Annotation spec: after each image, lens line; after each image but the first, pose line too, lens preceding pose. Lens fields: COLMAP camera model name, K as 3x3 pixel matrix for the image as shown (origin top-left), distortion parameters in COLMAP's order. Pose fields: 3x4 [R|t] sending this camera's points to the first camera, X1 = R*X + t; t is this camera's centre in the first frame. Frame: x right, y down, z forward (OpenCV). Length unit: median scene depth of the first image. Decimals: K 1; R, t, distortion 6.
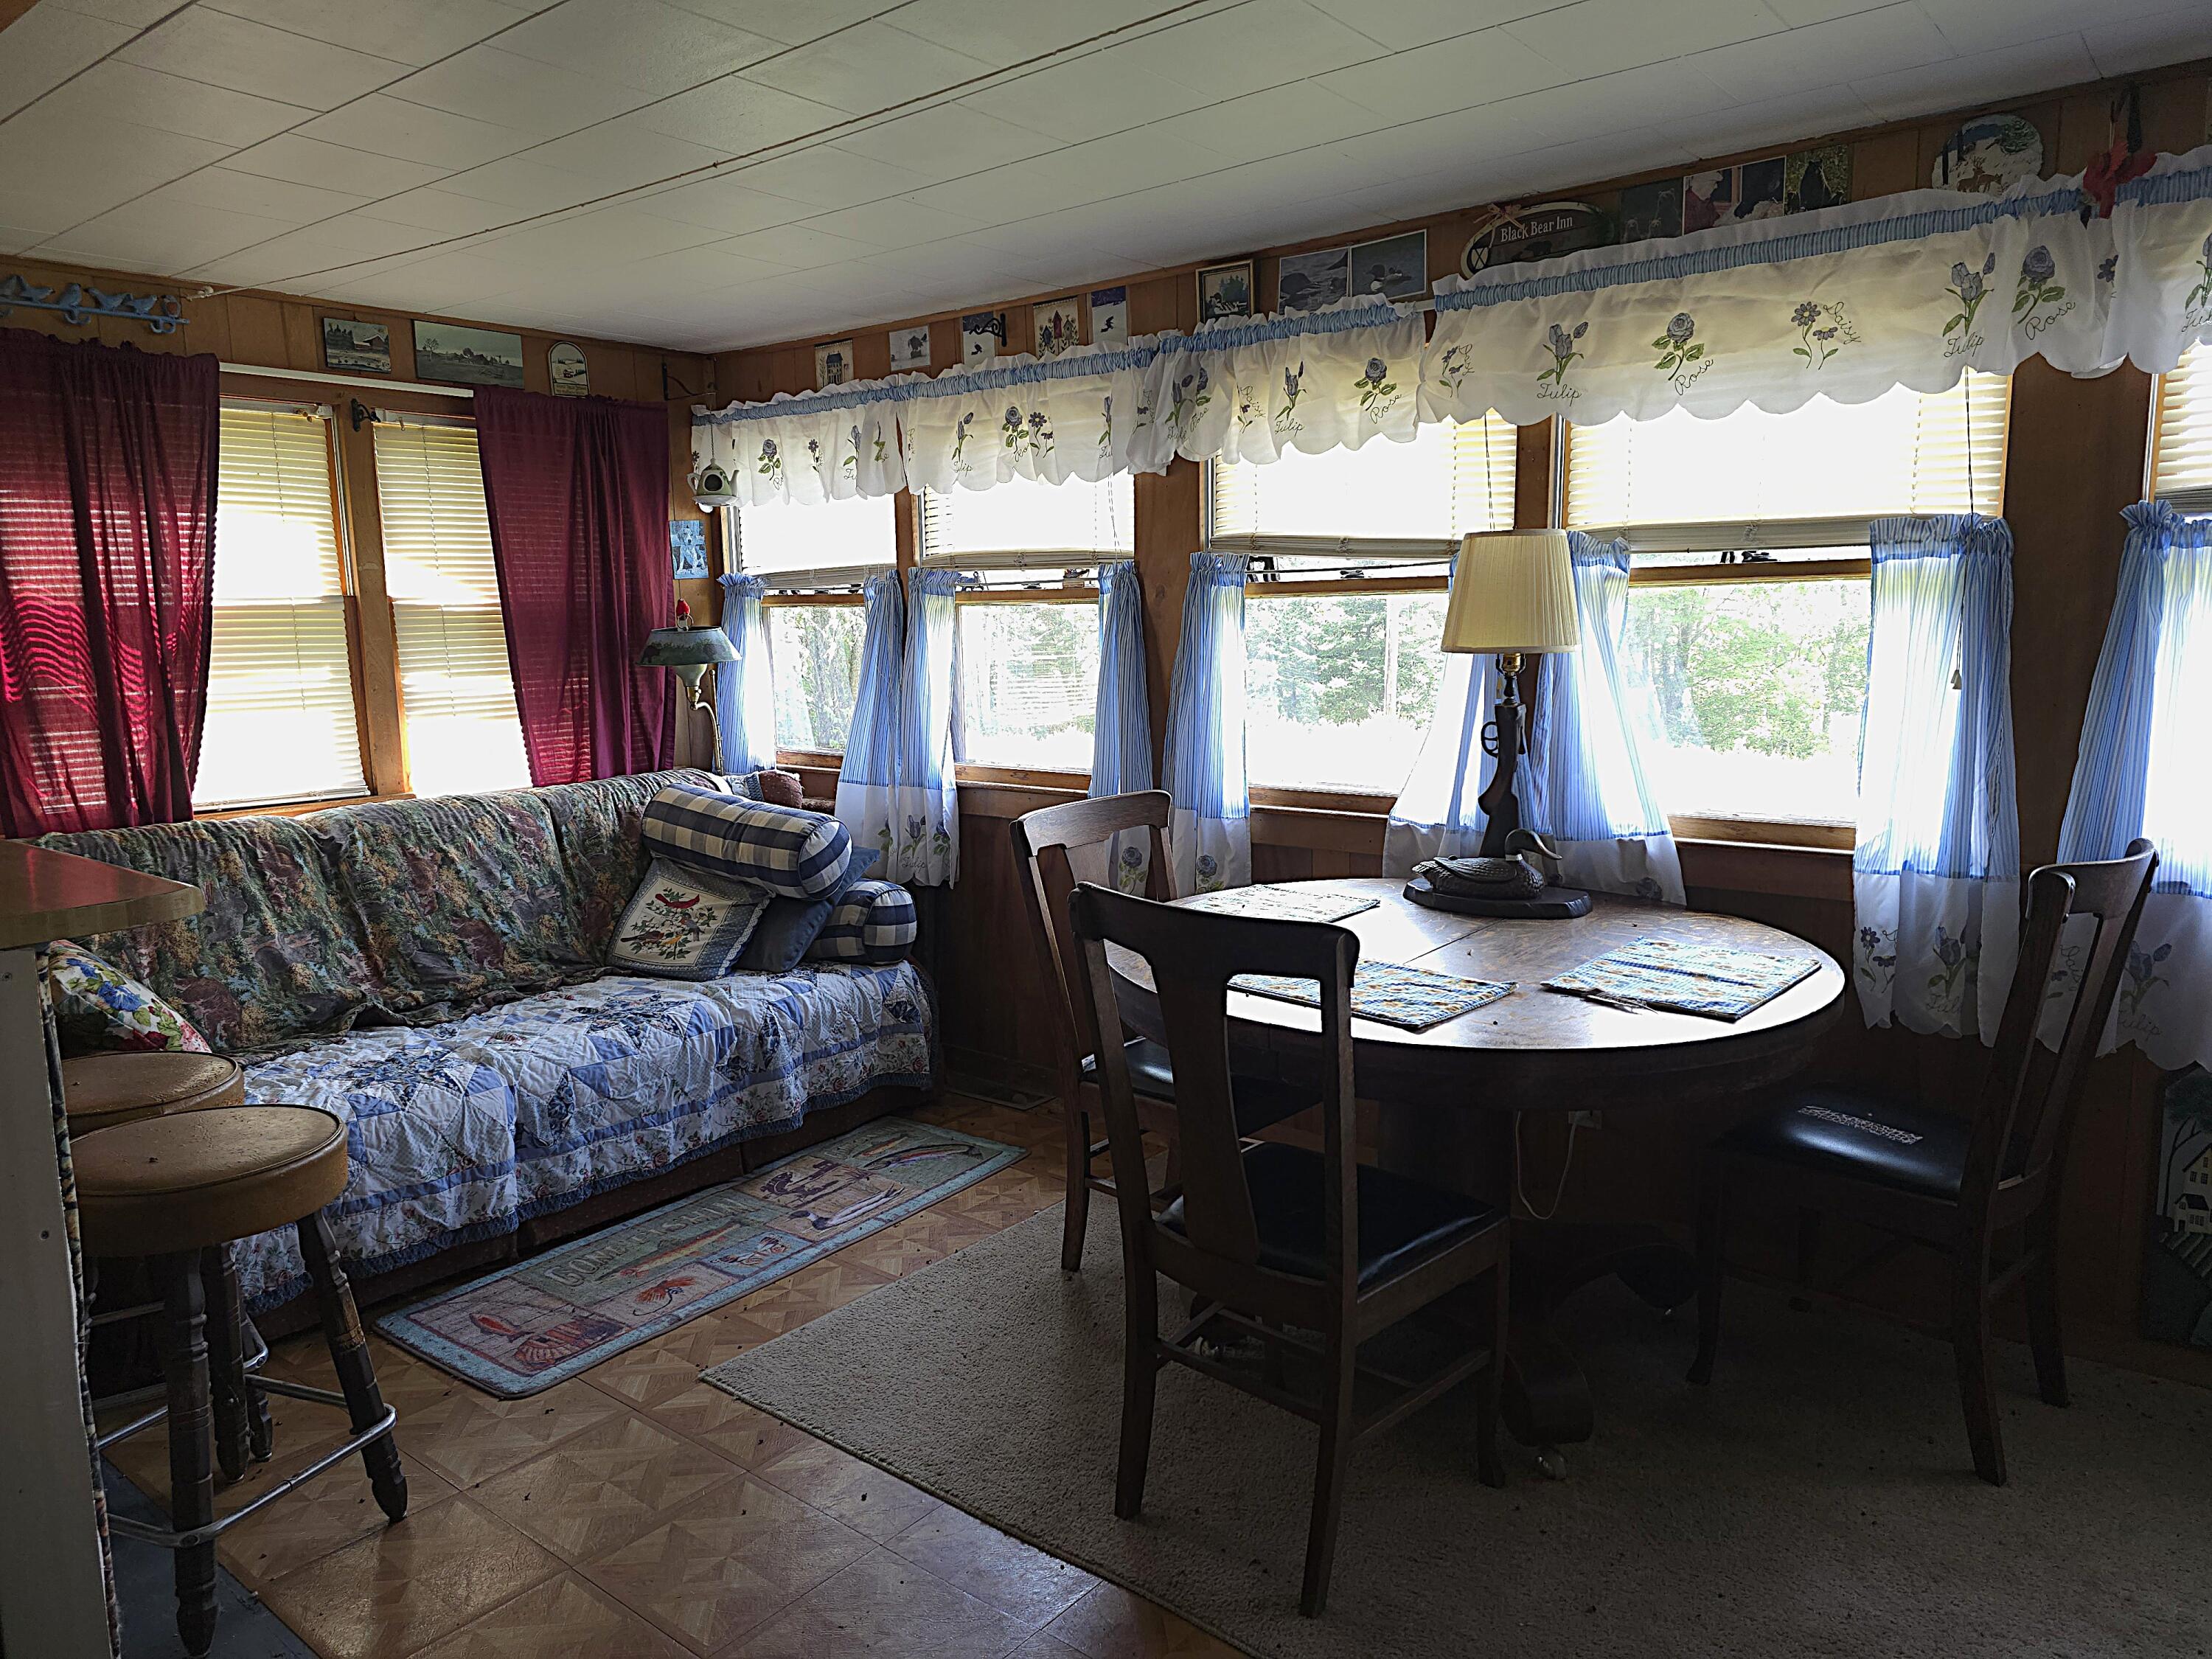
lens RADIAL K [[1475.0, 0, 1053.0], [0, 1475.0, 839.9], [0, 0, 1]] dist [0.064051, -0.059080]
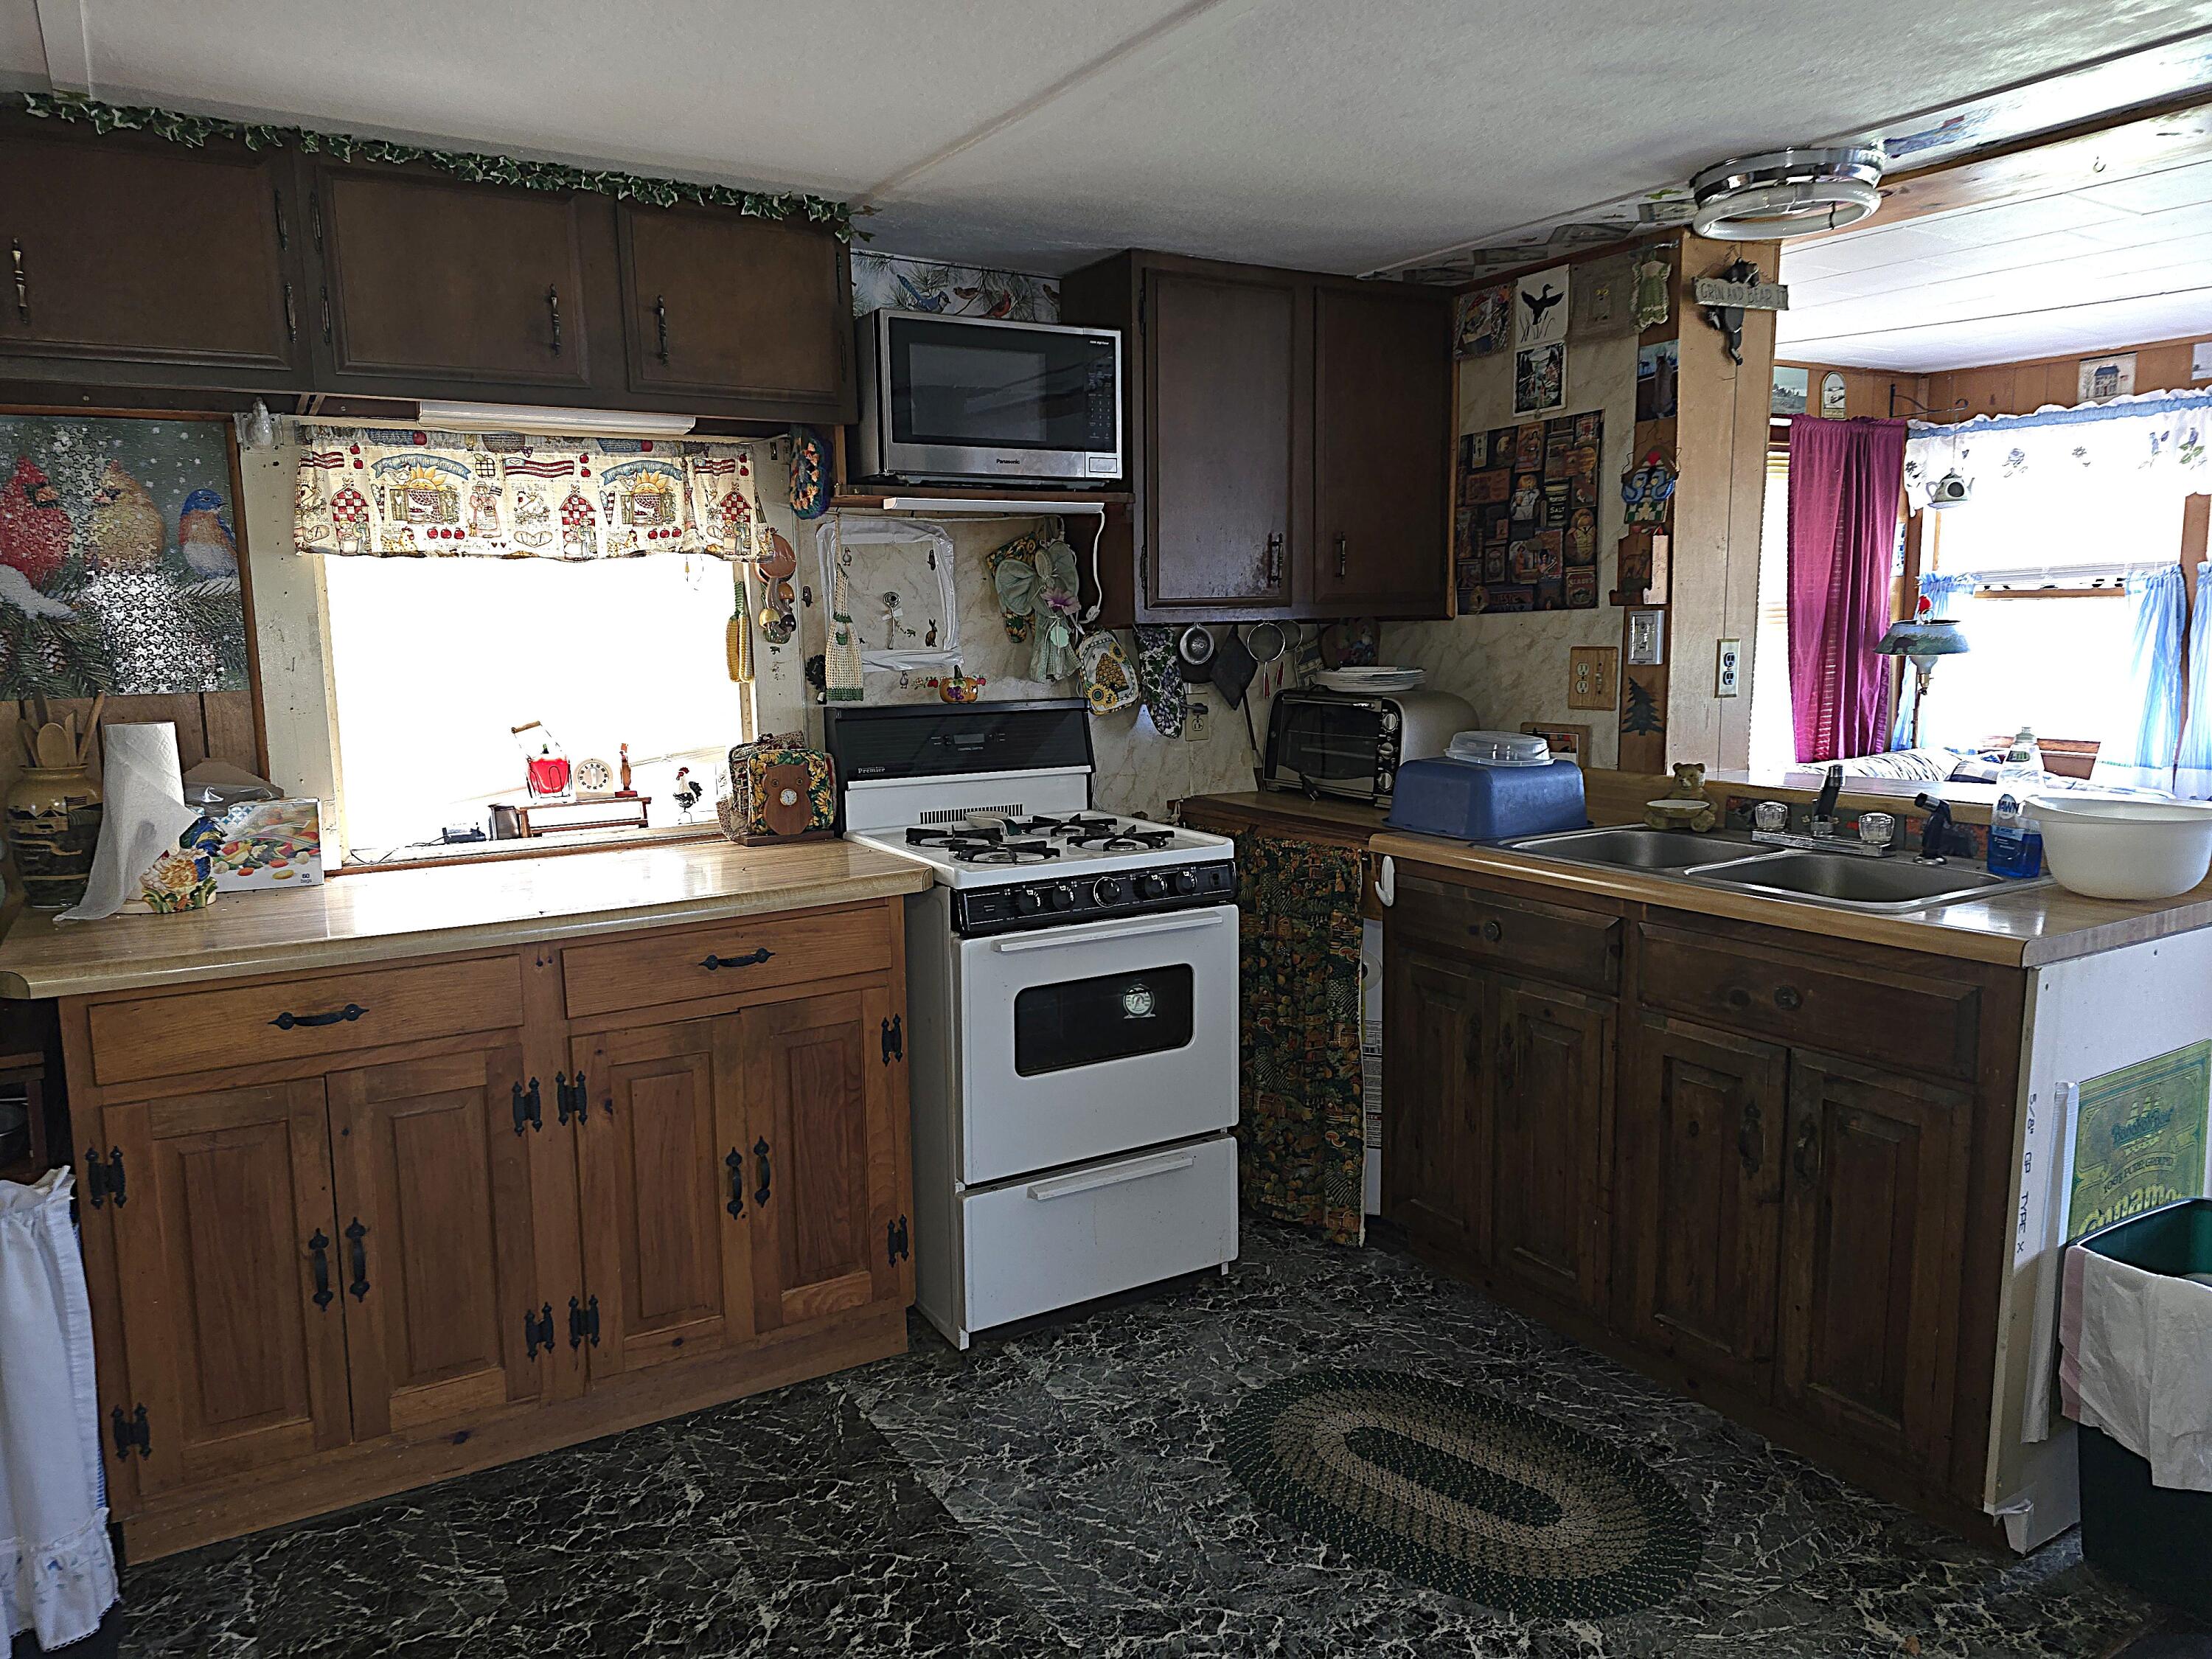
lens RADIAL K [[1475.0, 0, 1103.1], [0, 1475.0, 823.9], [0, 0, 1]] dist [0.064051, -0.059080]
pose [[0.946010, 0.042338, -0.321361, -0.620592], [-0.044737, 0.998999, -0.000081, 0.048154], [0.321036, 0.014454, 0.946957, -0.338702]]
